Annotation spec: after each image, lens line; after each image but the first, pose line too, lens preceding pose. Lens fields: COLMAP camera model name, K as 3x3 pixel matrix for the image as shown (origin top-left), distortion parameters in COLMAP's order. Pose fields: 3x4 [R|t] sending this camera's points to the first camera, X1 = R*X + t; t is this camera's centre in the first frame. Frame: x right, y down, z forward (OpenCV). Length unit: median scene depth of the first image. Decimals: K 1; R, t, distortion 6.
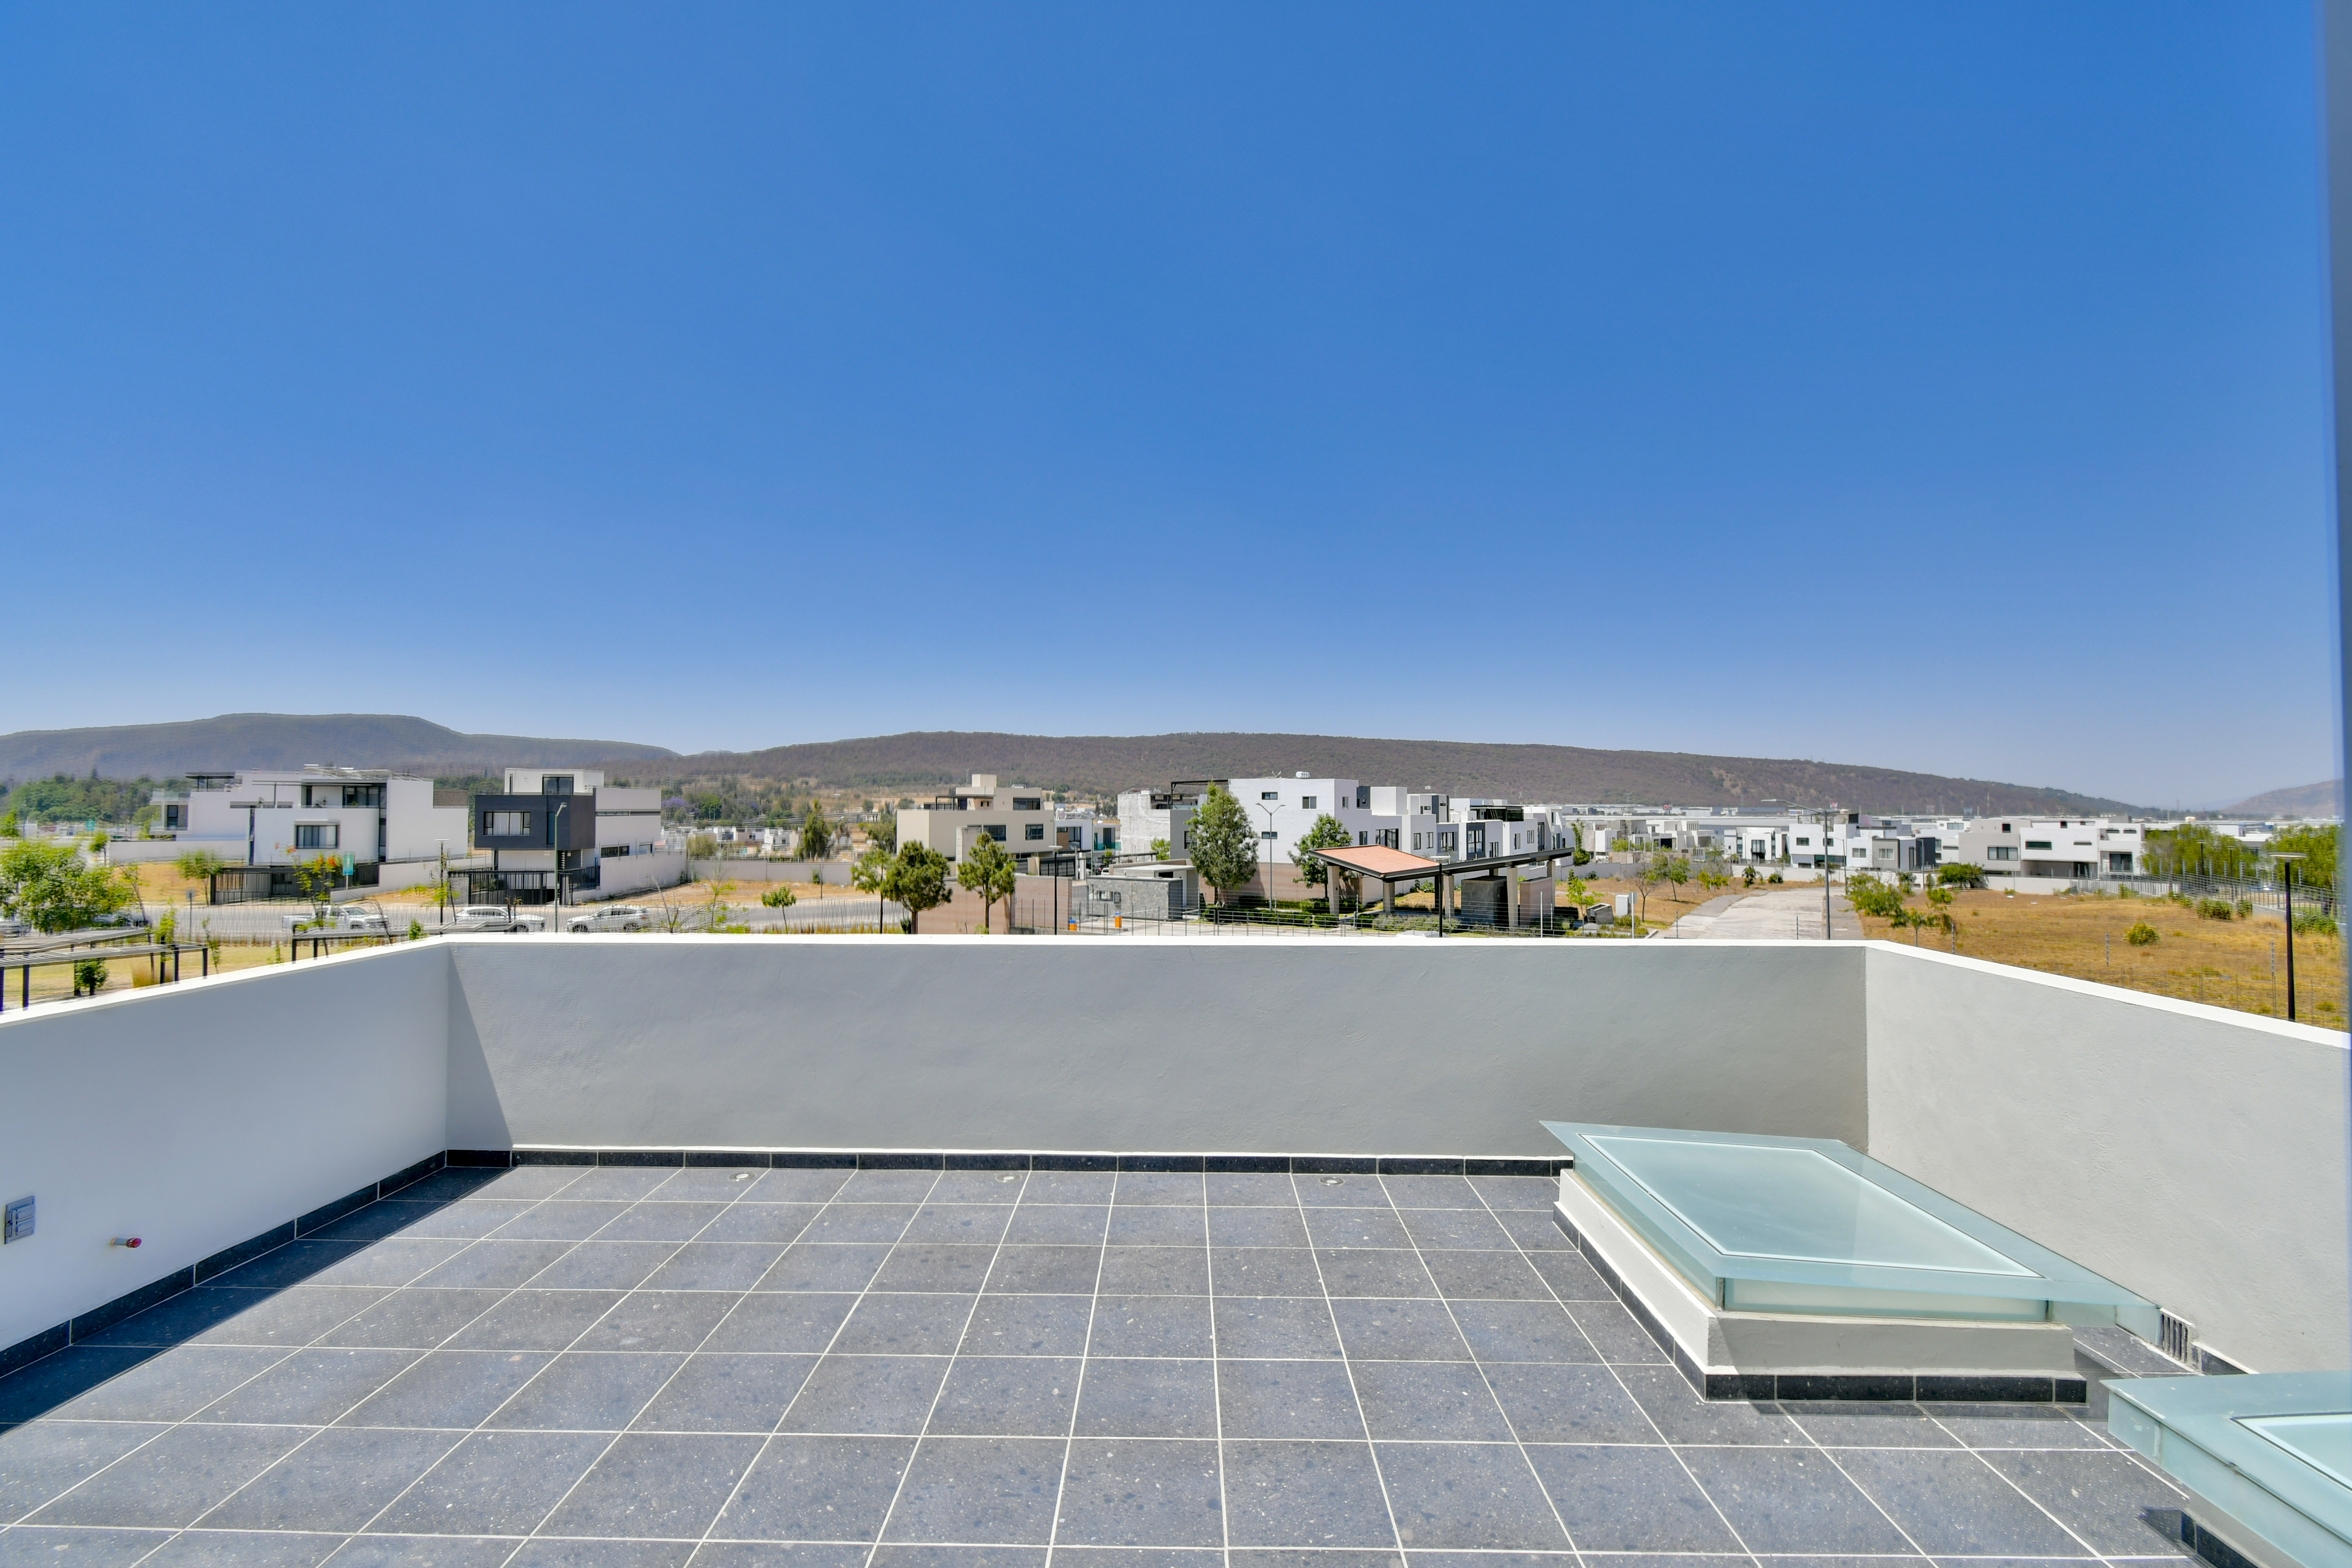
lens RADIAL K [[1054.0, 0, 1176.0], [0, 1054.0, 784.0], [0, 0, 1]] dist [0.013148, -0.007838]
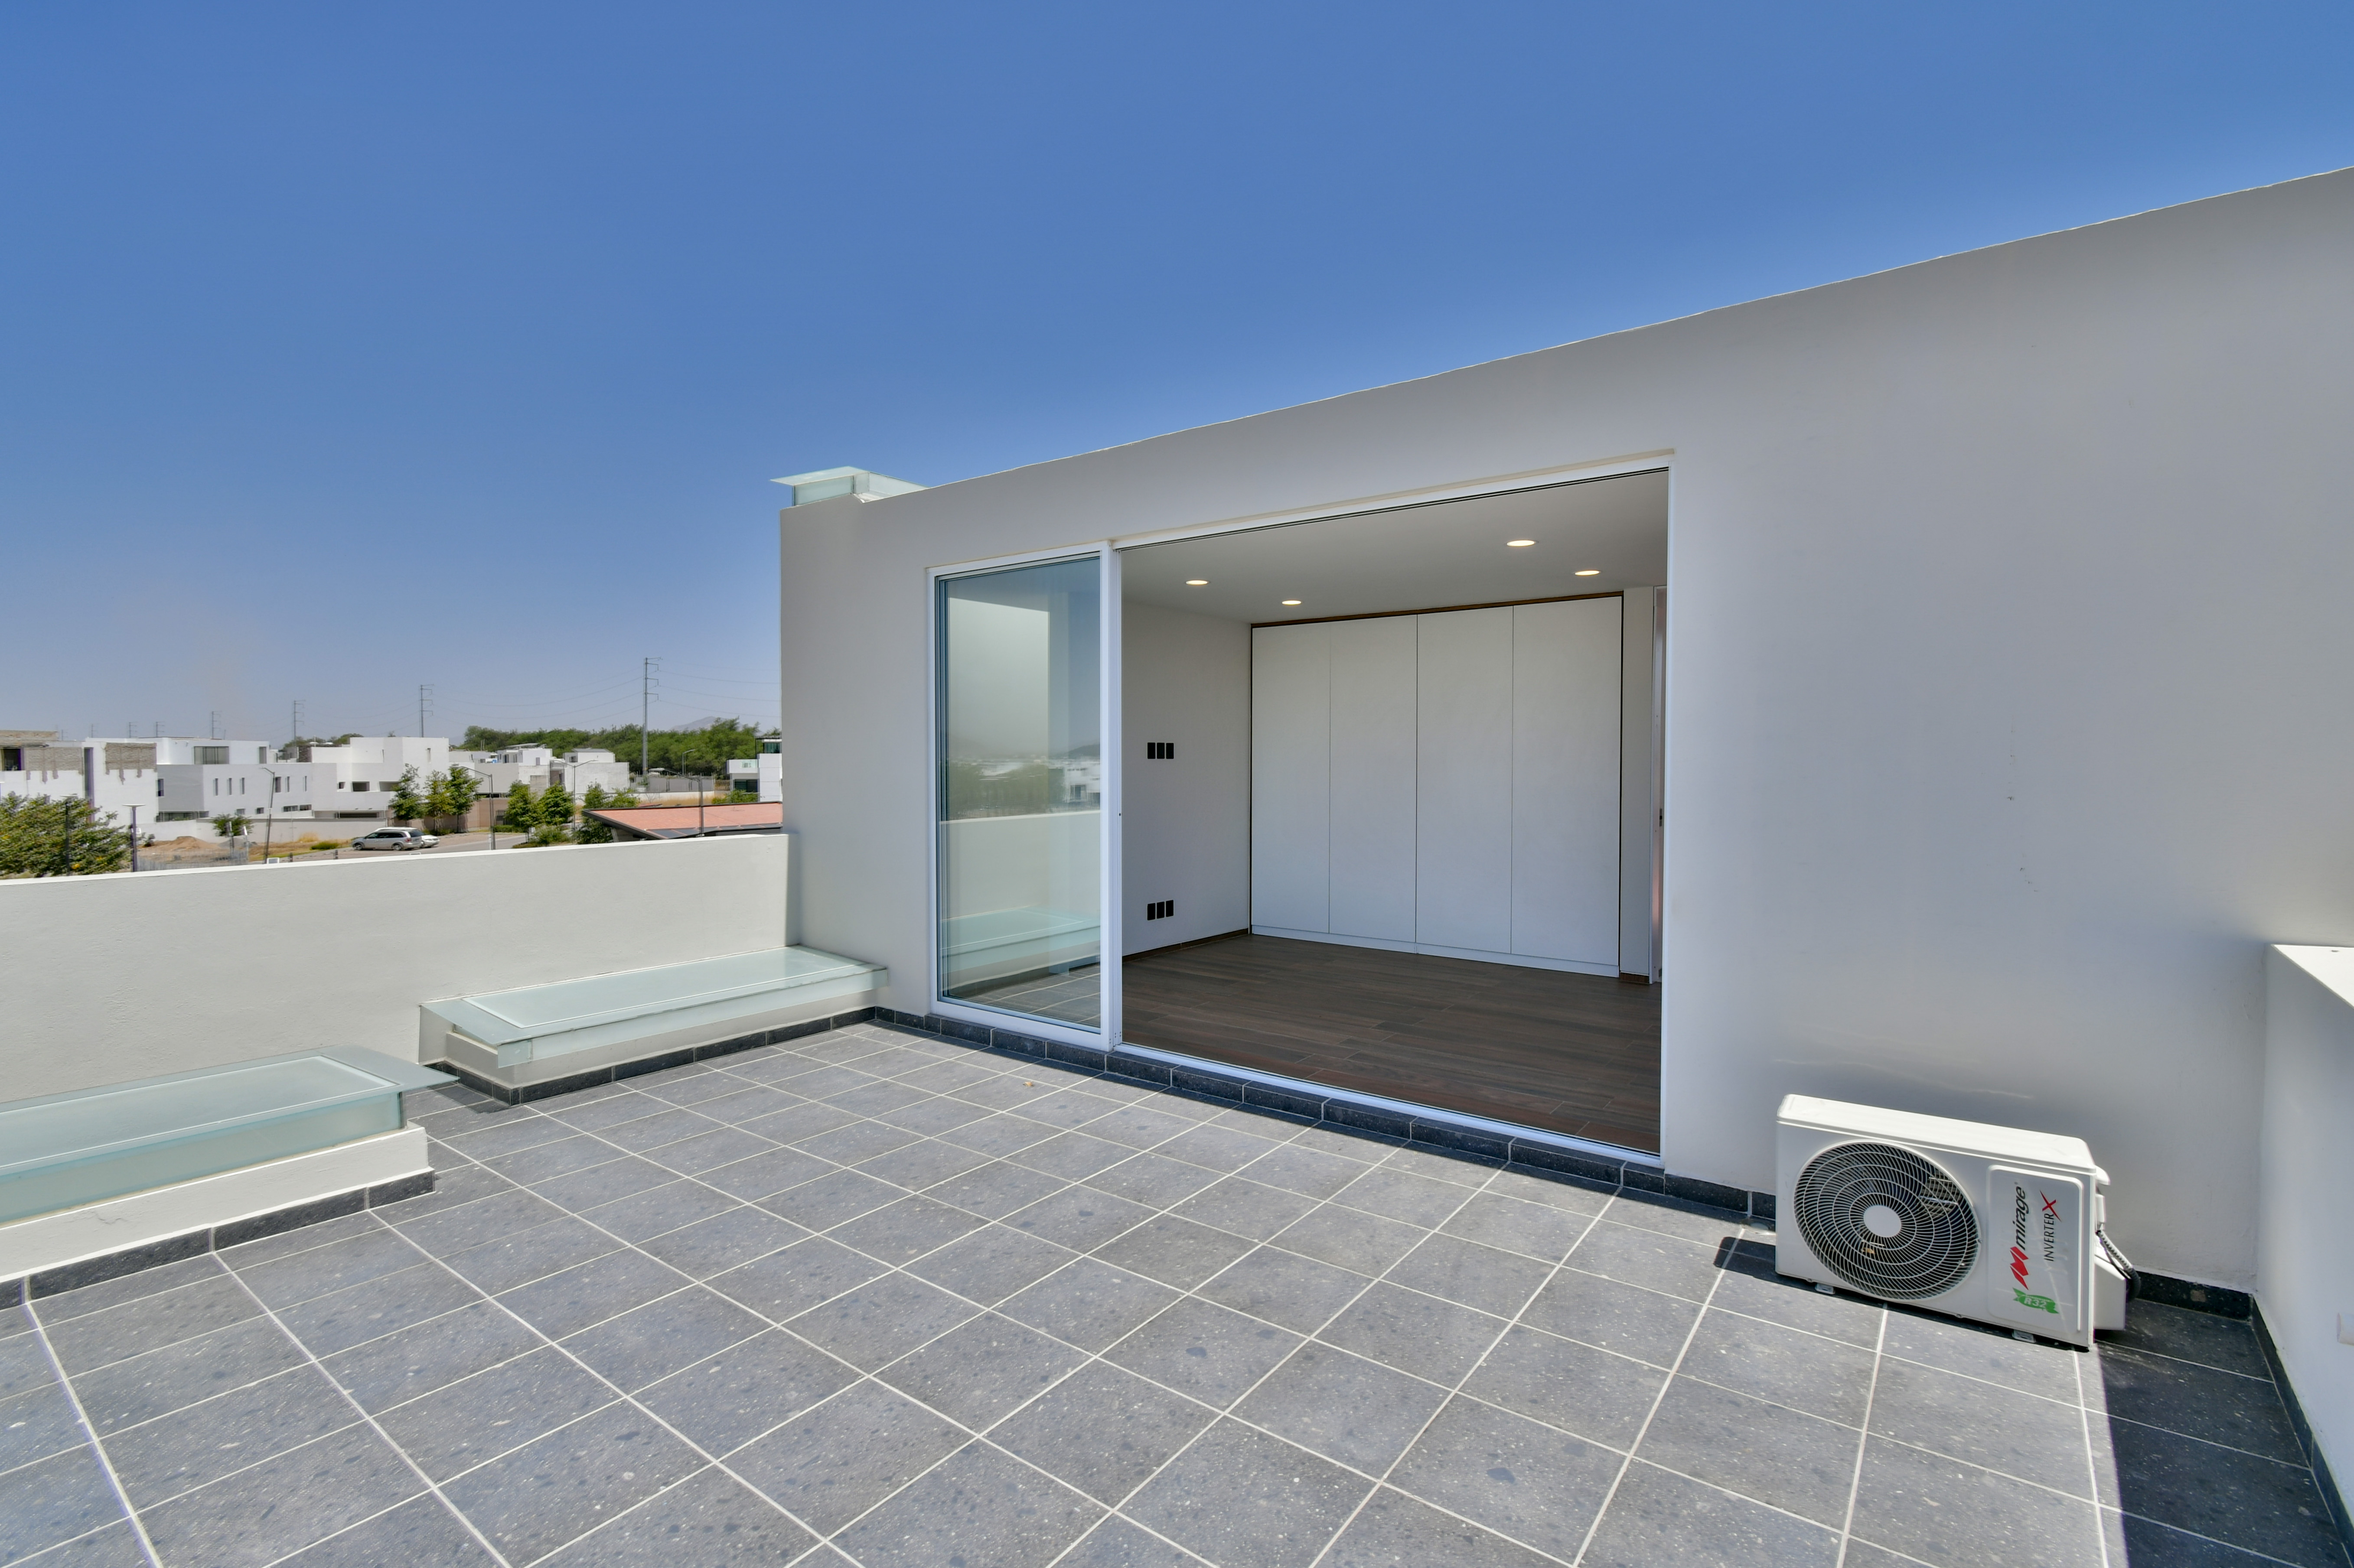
lens RADIAL K [[1054.8, 0, 1177.0], [0, 1054.8, 784.0], [0, 0, 1]] dist [0.013148, -0.007838]
pose [[-0.809676, -0.016424, 0.586647, -1.044289], [-0.015719, 0.999857, 0.006297, 0.084987], [-0.586666, -0.004123, -0.809818, 1.666498]]
